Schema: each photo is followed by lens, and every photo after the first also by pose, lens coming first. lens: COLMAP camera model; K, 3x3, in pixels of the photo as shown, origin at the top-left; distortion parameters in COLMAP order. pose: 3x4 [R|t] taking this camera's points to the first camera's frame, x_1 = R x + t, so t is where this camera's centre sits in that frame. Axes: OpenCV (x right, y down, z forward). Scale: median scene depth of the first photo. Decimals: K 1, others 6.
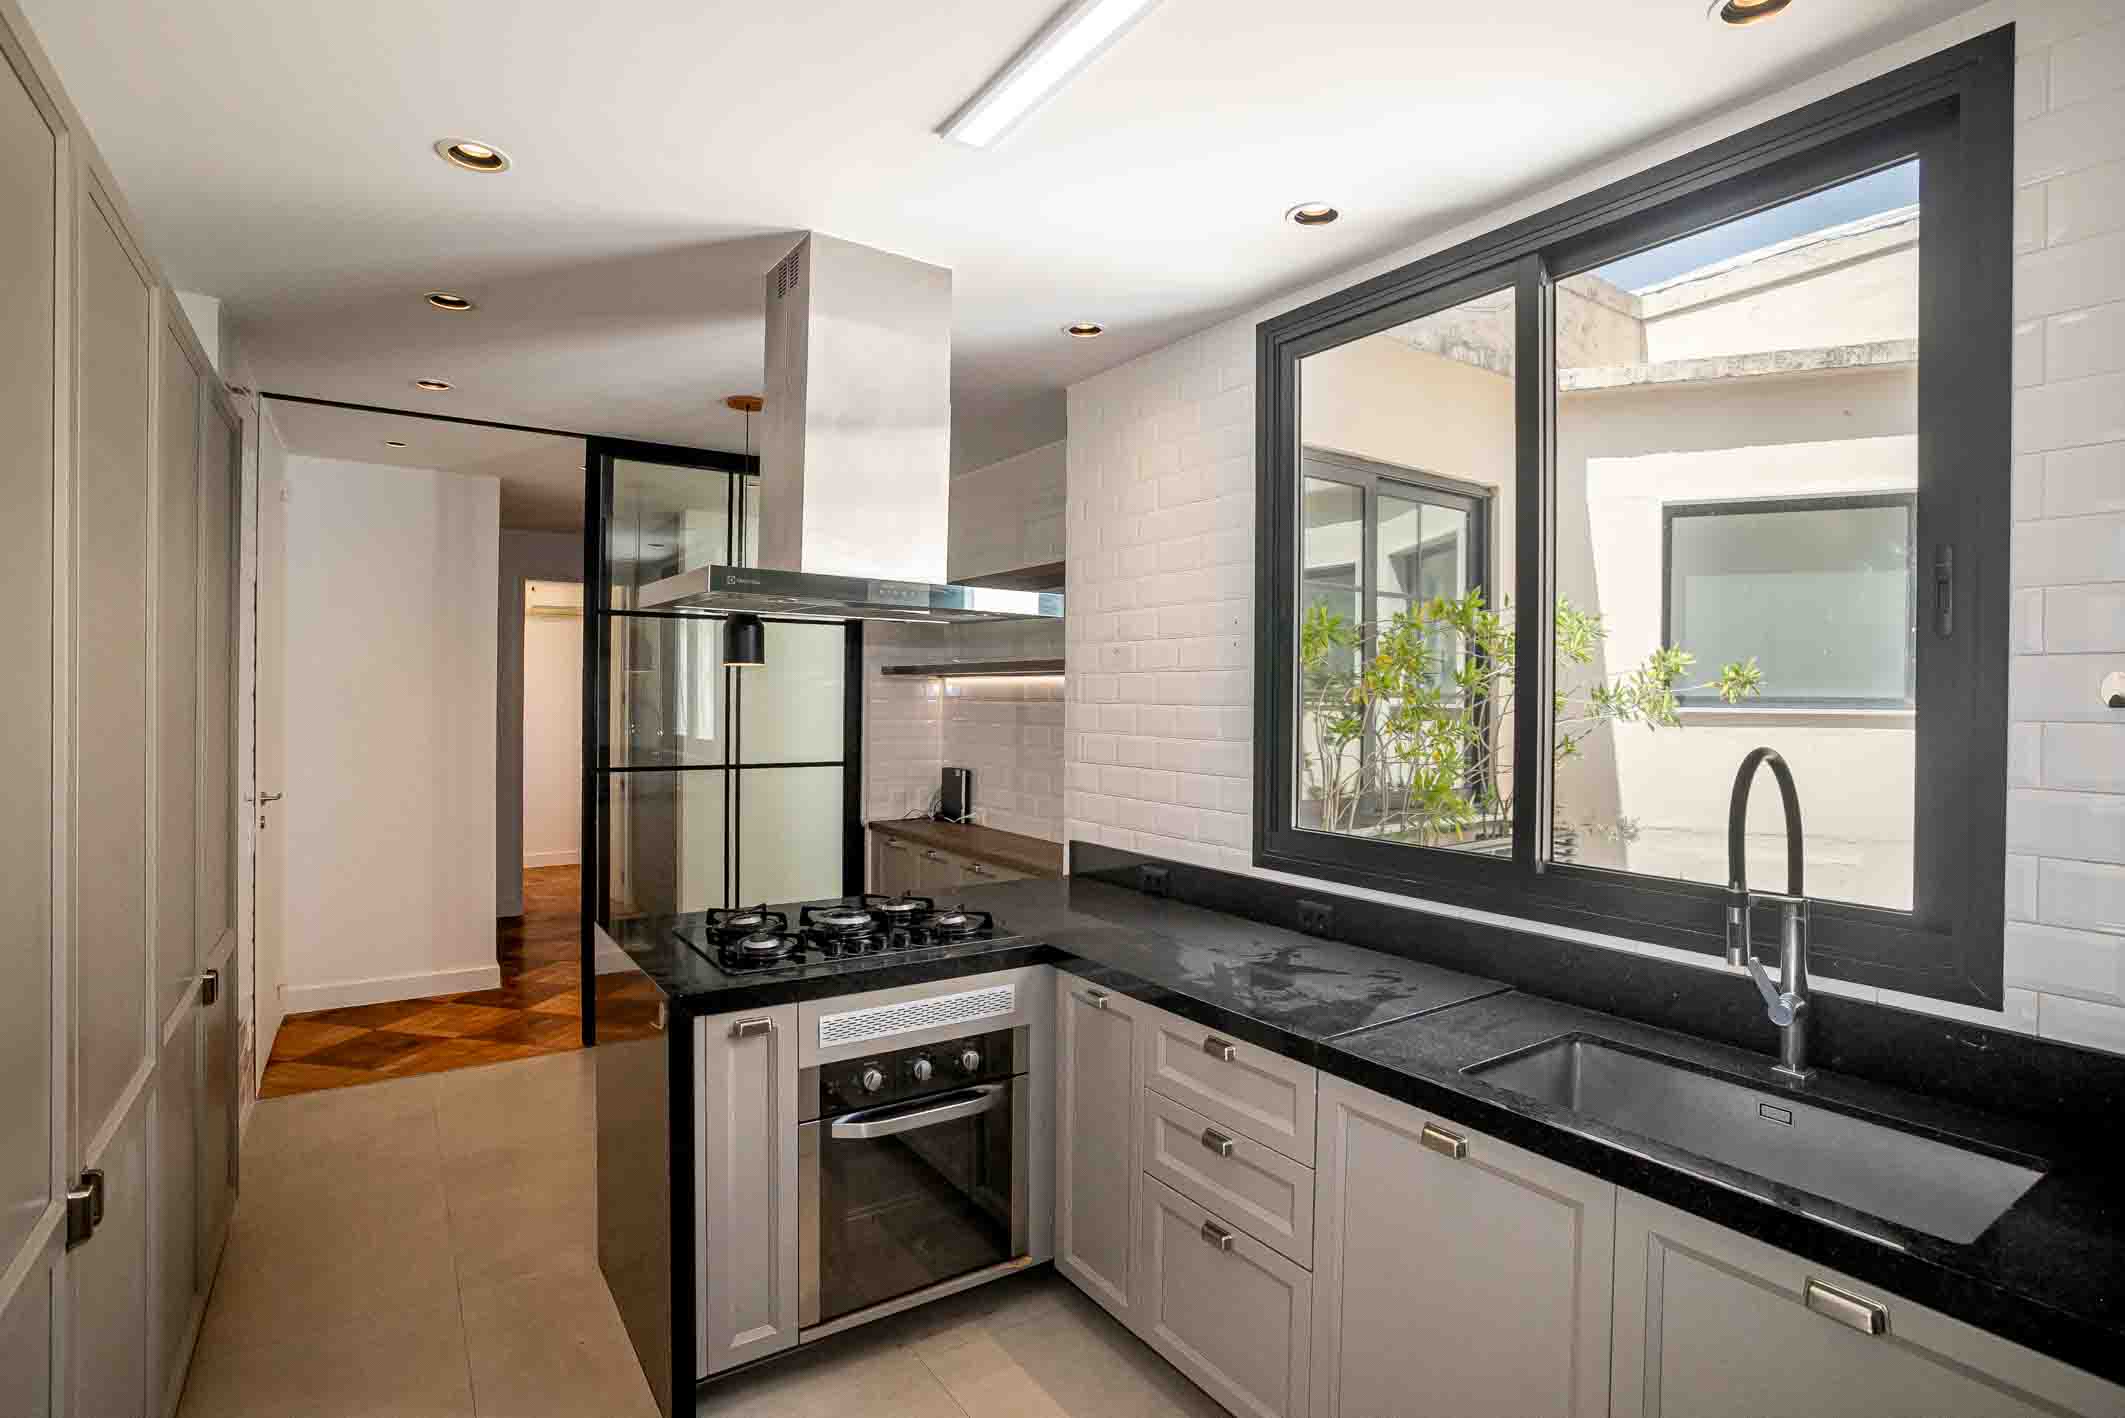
lens RADIAL K [[1033.9, 0, 1079.5], [0, 1033.9, 693.2], [0, 0, 1]] dist [-0.069115, 0.036071]
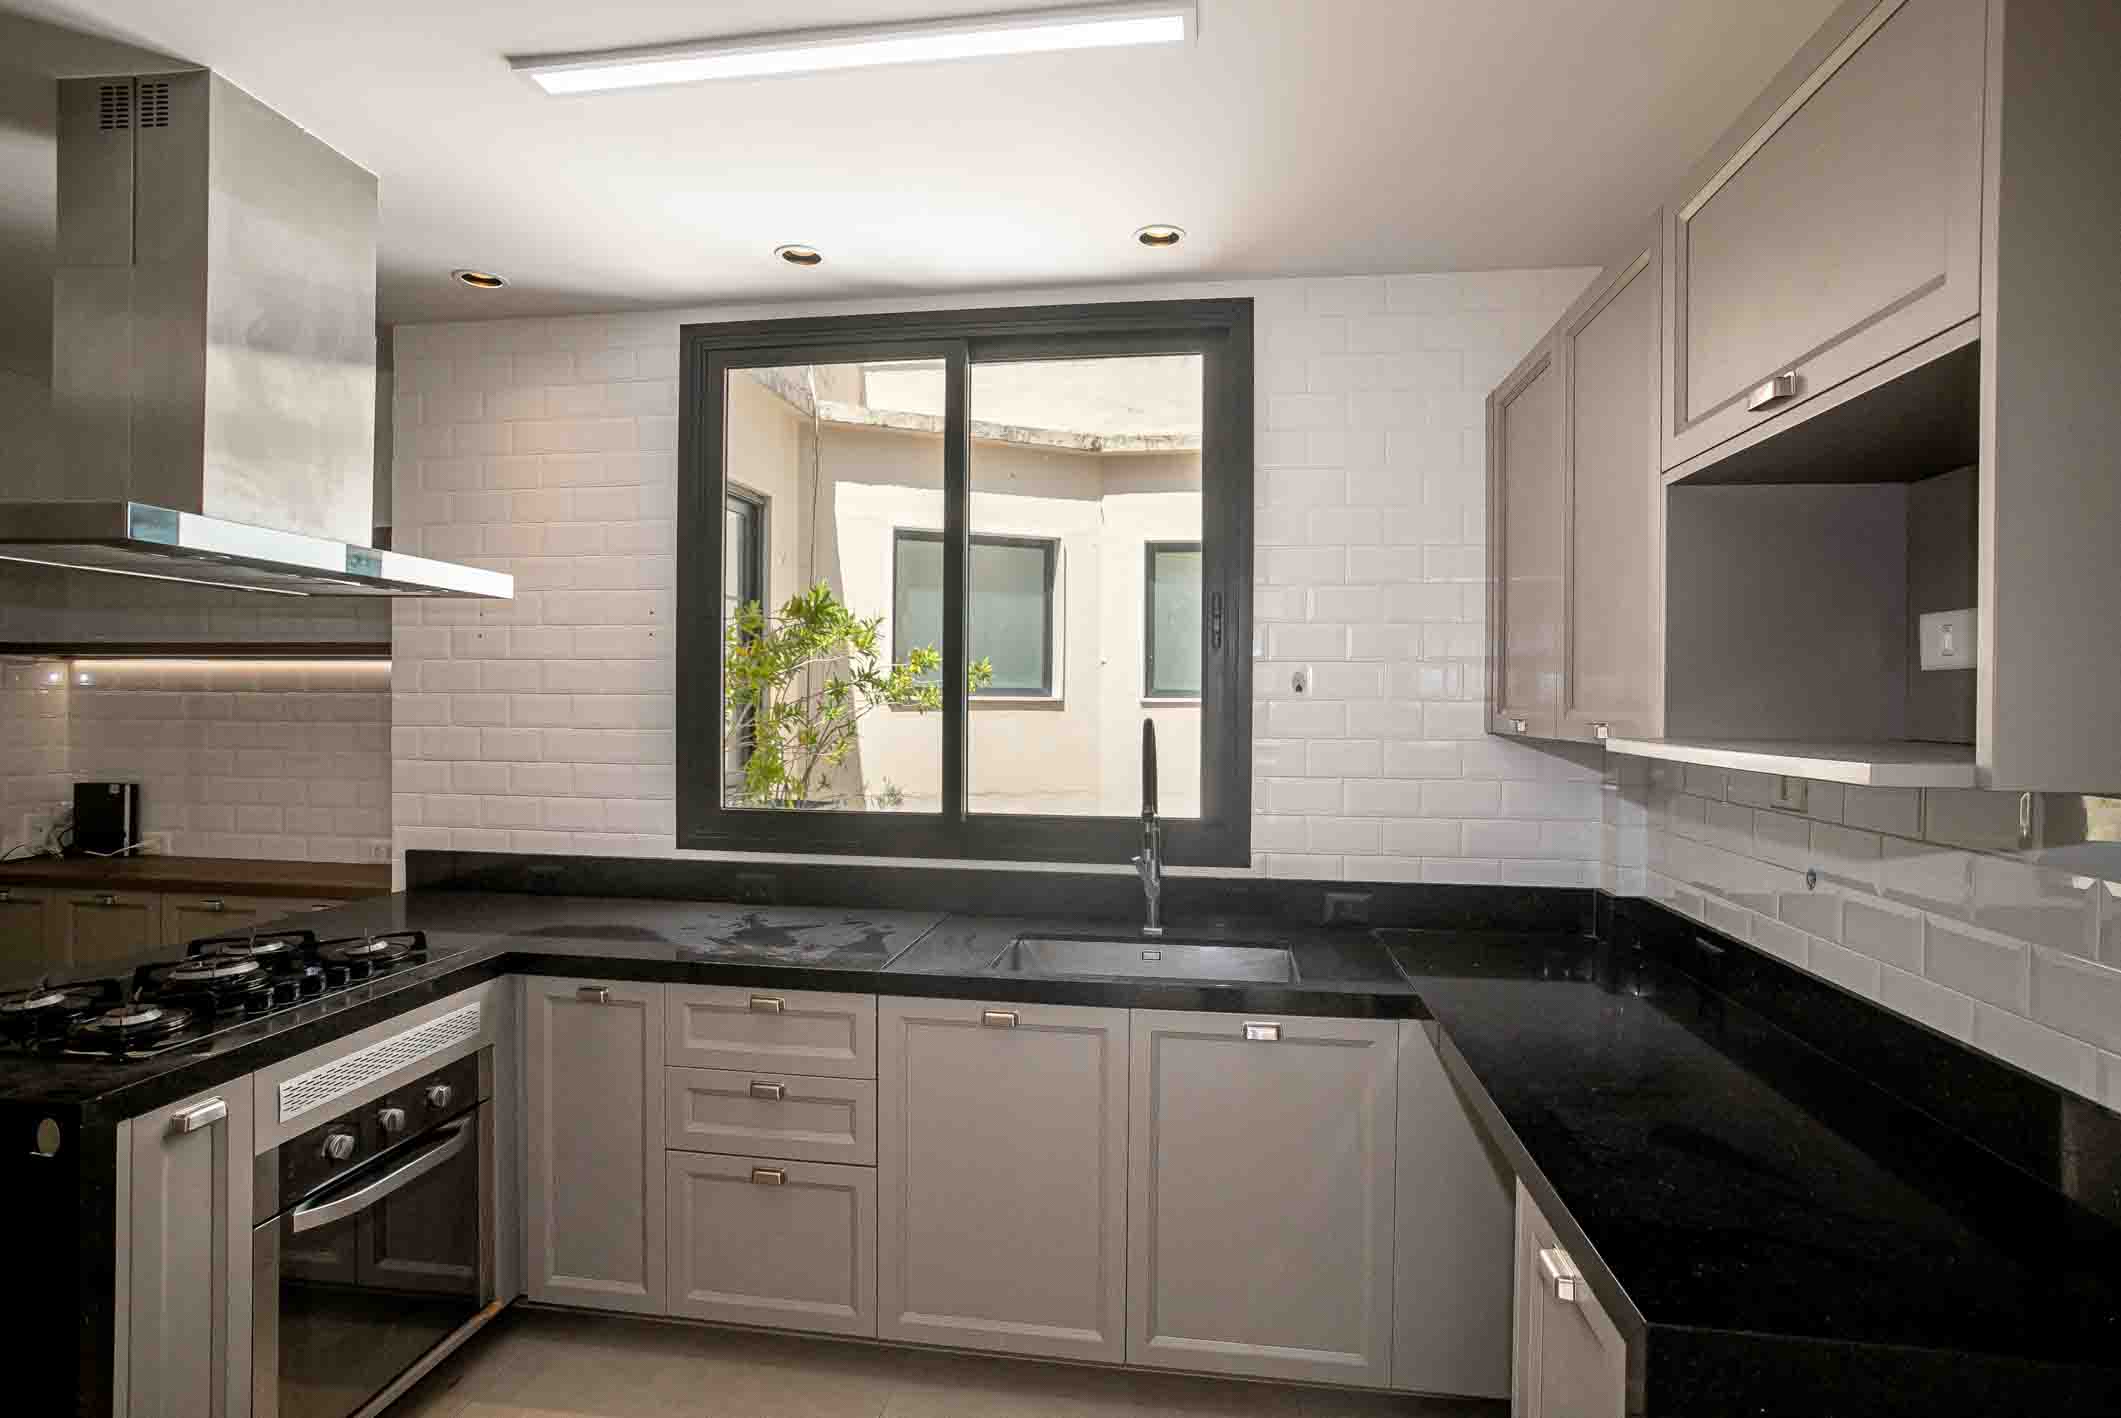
lens RADIAL K [[1042.7, 0, 1060.7], [0, 1042.7, 691.6], [0, 0, 1]] dist [-0.057037, 0.040225]
pose [[0.684706, -0.002305, 0.728816, -0.371945], [-0.002132, 0.999984, 0.005166, 0.004024], [-0.728816, -0.005092, 0.684690, 0.009208]]
